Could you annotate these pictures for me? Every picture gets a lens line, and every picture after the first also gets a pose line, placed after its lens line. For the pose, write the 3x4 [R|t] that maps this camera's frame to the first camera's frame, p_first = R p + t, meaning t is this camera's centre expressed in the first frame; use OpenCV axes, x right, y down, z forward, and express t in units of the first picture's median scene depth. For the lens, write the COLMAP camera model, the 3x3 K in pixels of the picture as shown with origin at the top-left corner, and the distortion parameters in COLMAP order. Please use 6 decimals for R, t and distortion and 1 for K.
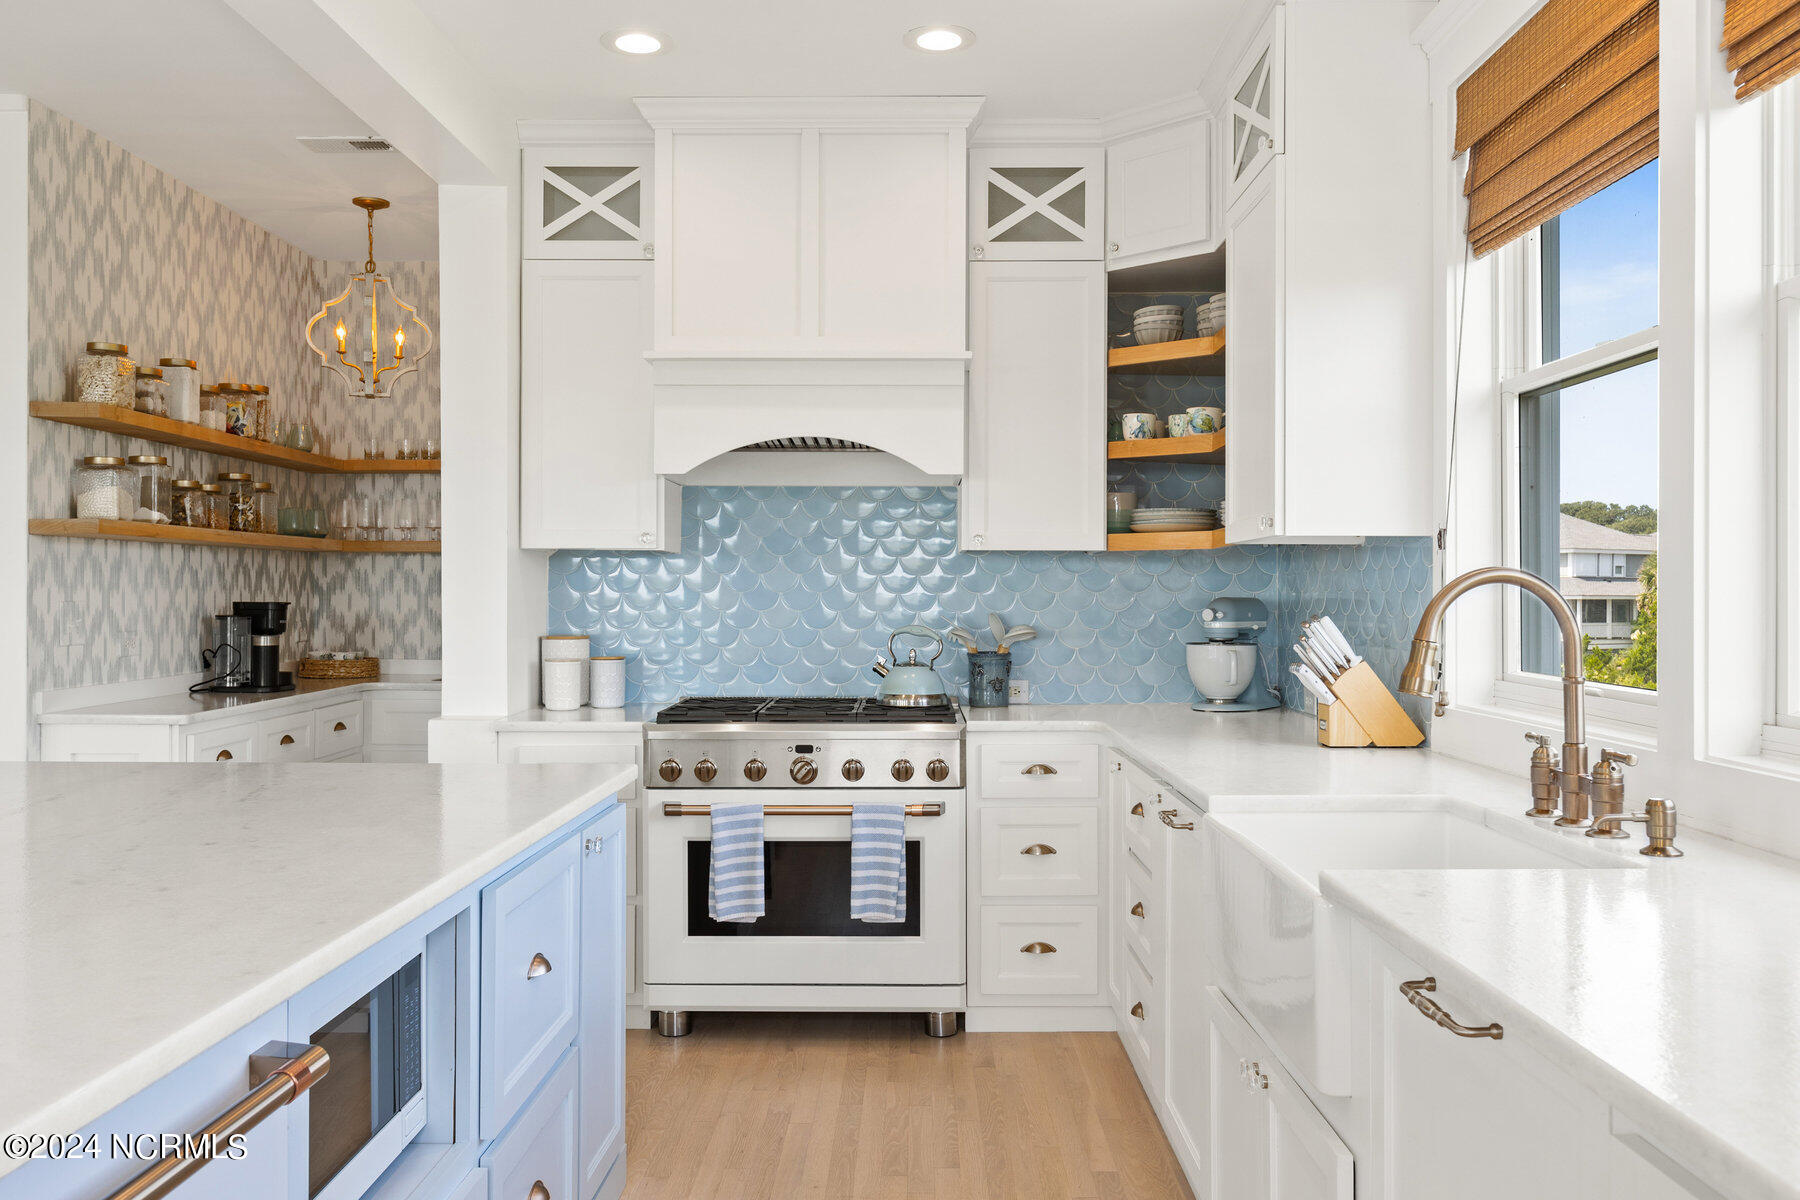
lens RADIAL K [[1456.4, 0, 904.0], [0, 1456.4, 589.6], [0, 0, 1]] dist [-0.003495, -0.000418]
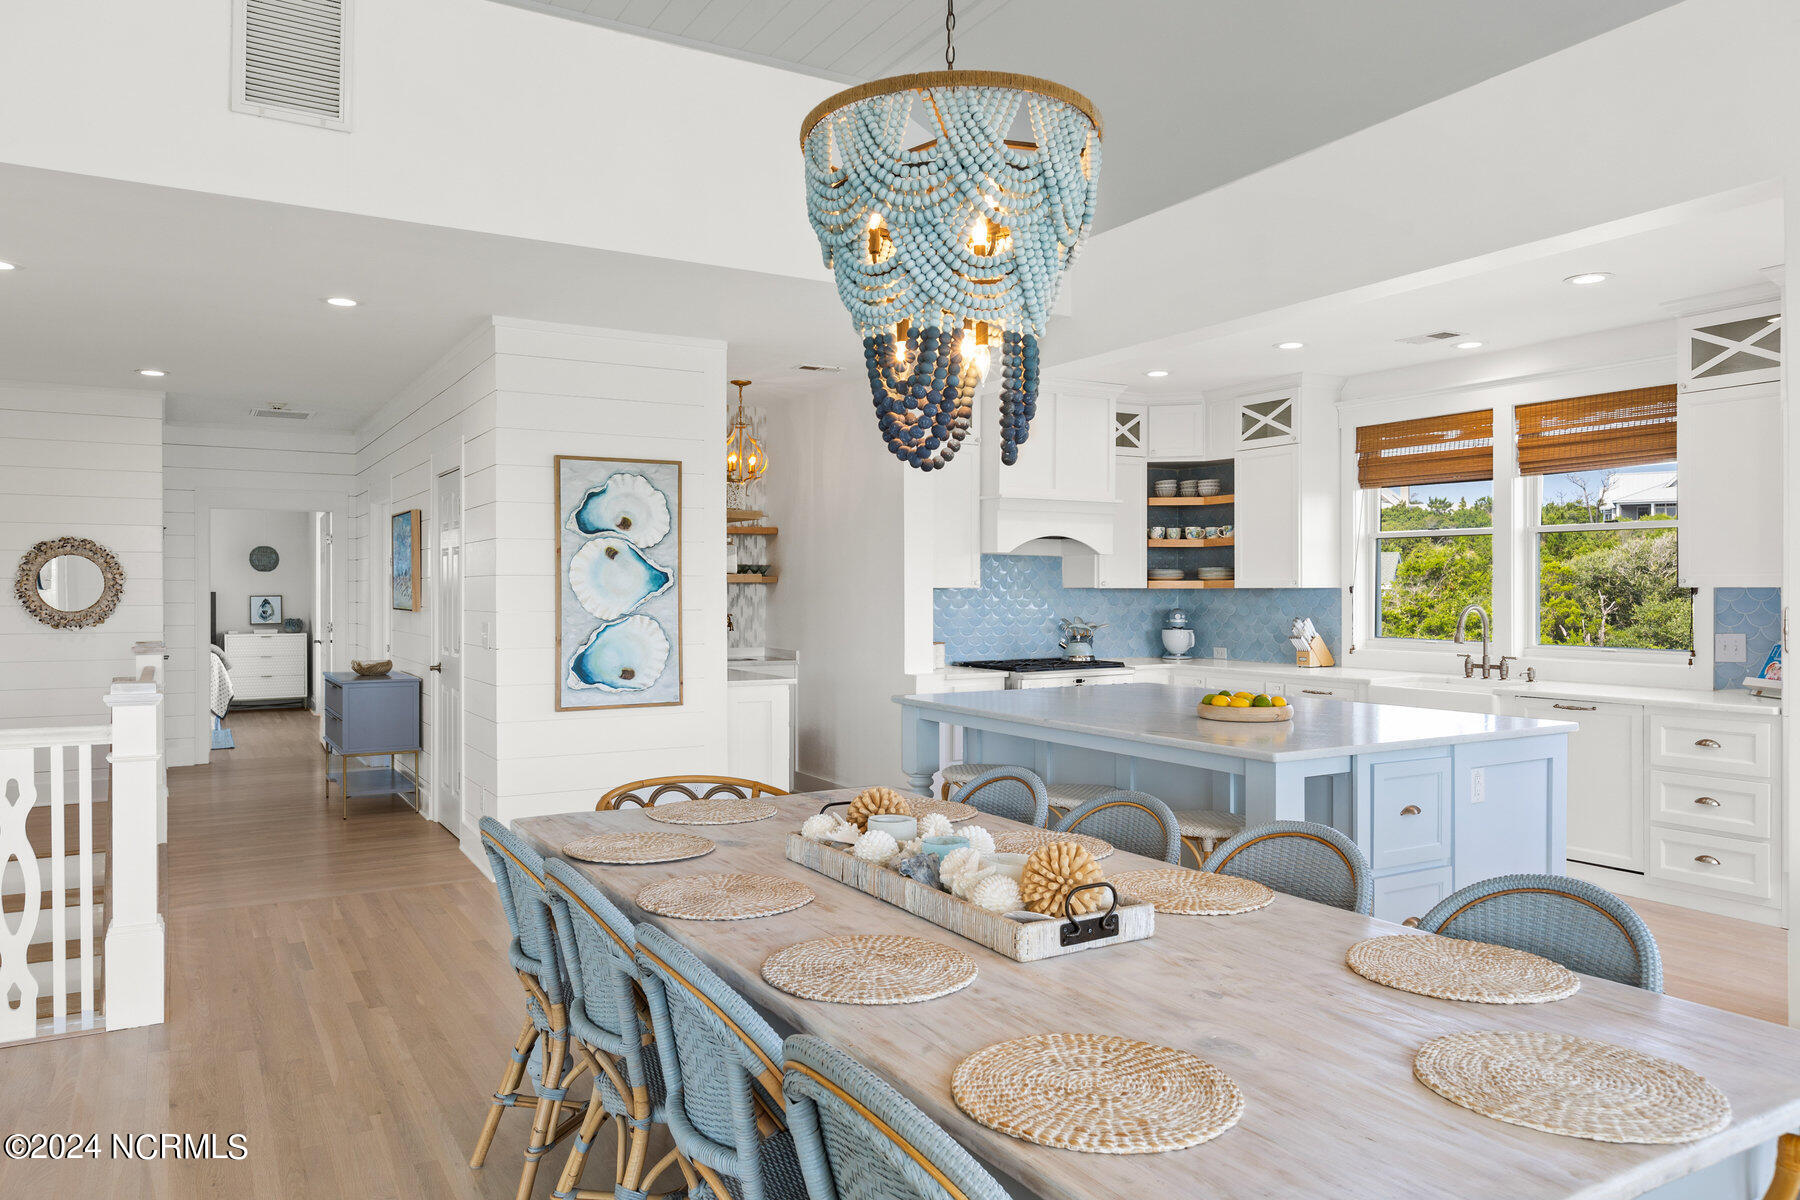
lens RADIAL K [[1221.0, 0, 898.0], [0, 1221.0, 593.5], [0, 0, 1]] dist [0.001876, -0.001601]
pose [[0.855266, -0.006119, 0.518152, -1.177646], [0.002383, 0.999966, 0.007875, -0.034819], [-0.518183, -0.005501, 0.855252, -0.407977]]
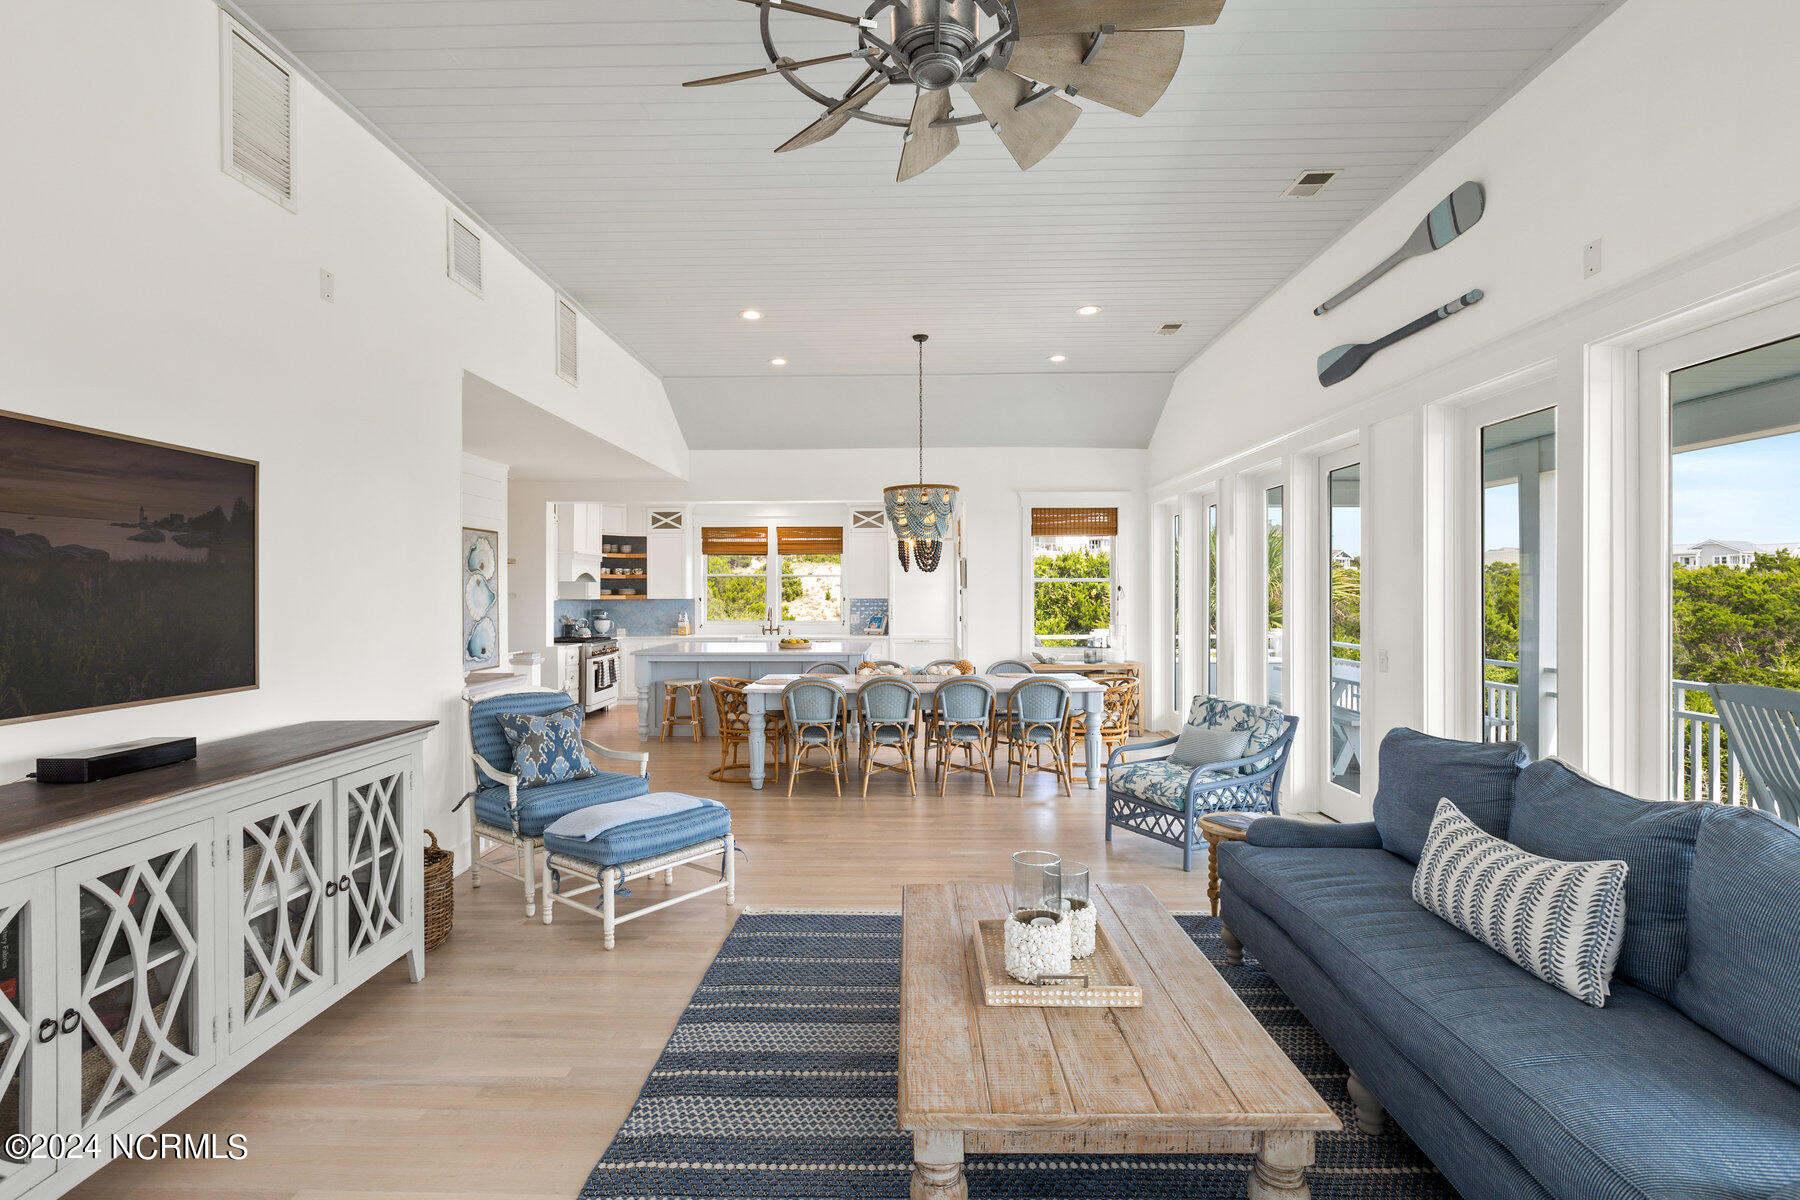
lens RADIAL K [[864.7, 0, 886.4], [0, 864.7, 597.2], [0, 0, 1]] dist [-0.000905, 0.000077]
pose [[0.015801, -0.008971, 0.999835, -2.475568], [-0.000488, 0.999960, 0.008980, -0.057595], [-0.999875, -0.000630, 0.015796, 0.106373]]
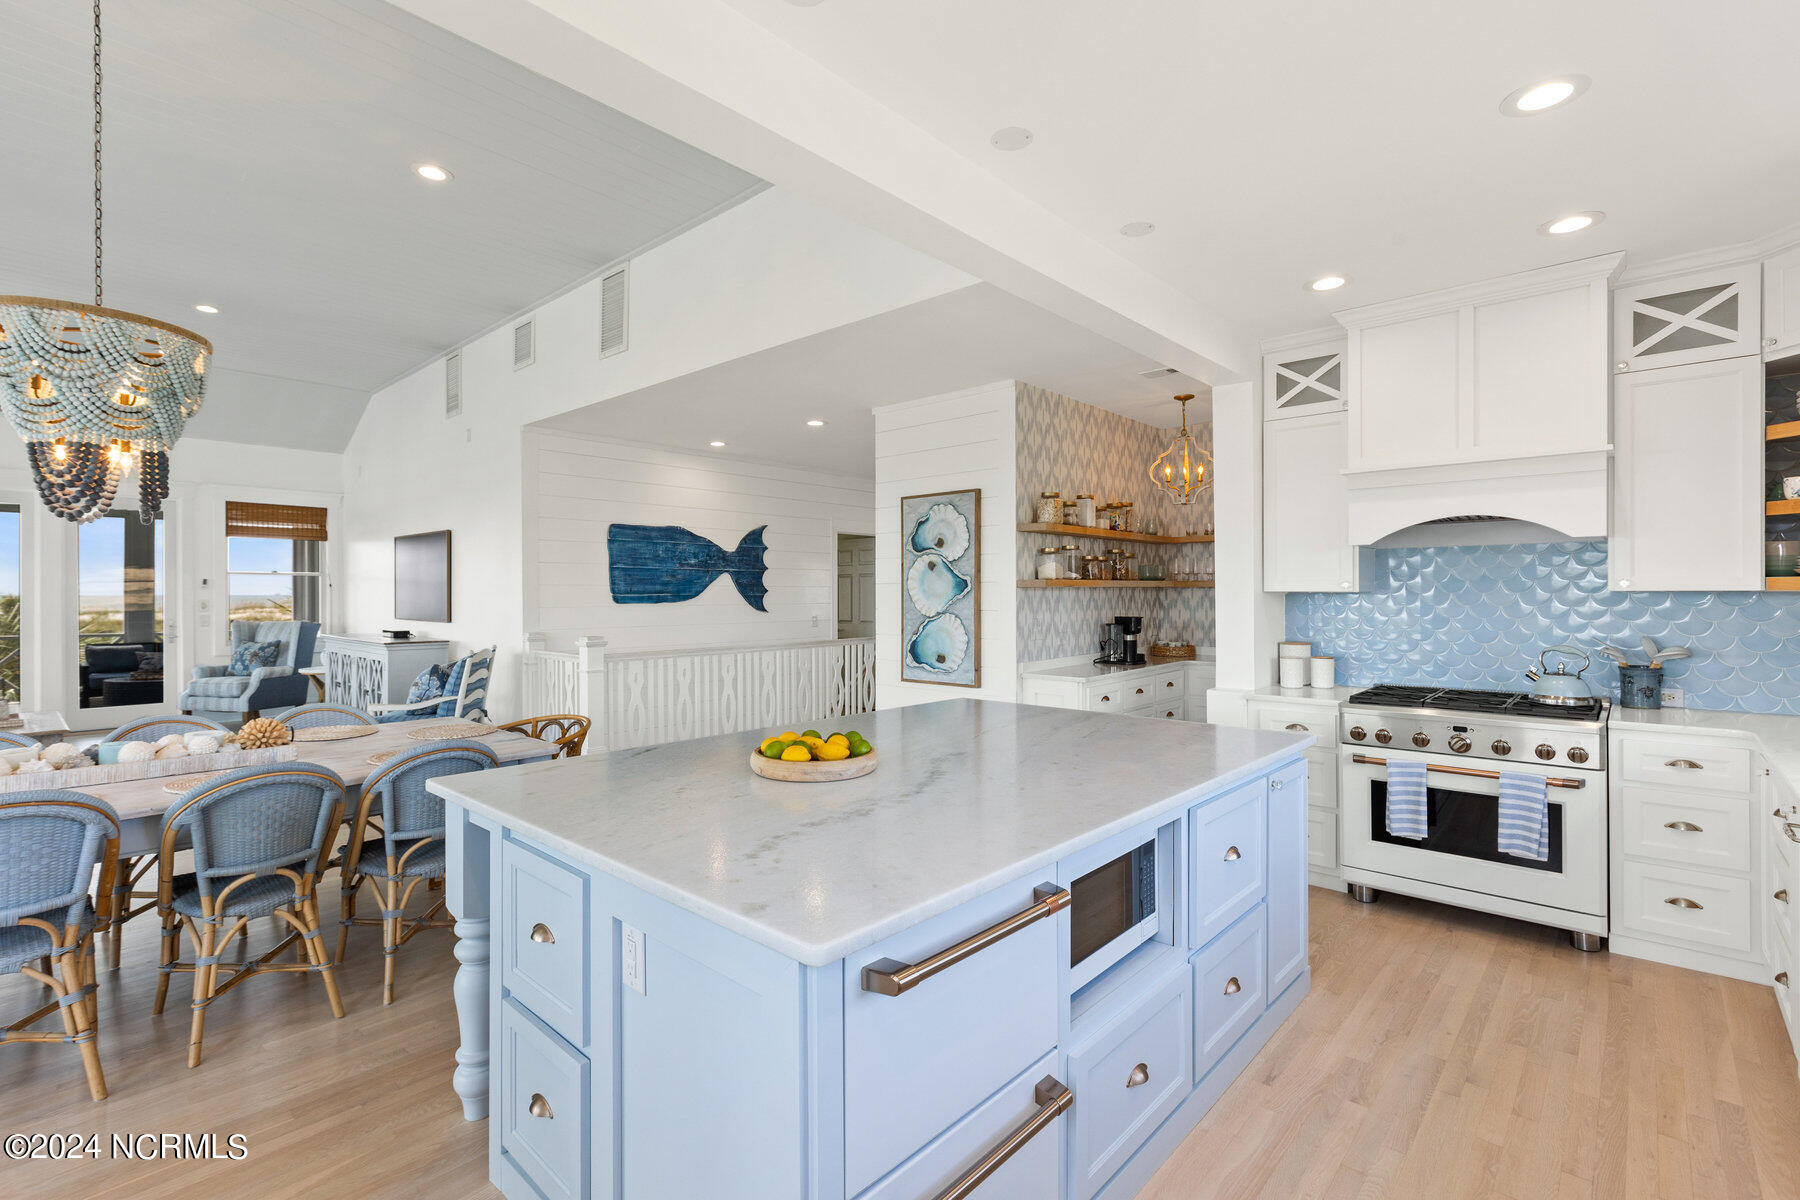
lens RADIAL K [[817.0, 0, 899.7], [0, 817.0, 595.1], [0, 0, 1]] dist [0.003658, -0.000219]
pose [[0.749531, -0.003299, -0.661962, 0.051549], [0.005196, 0.999986, 0.000899, -0.027972], [0.661949, -0.004113, 0.749537, 0.002781]]
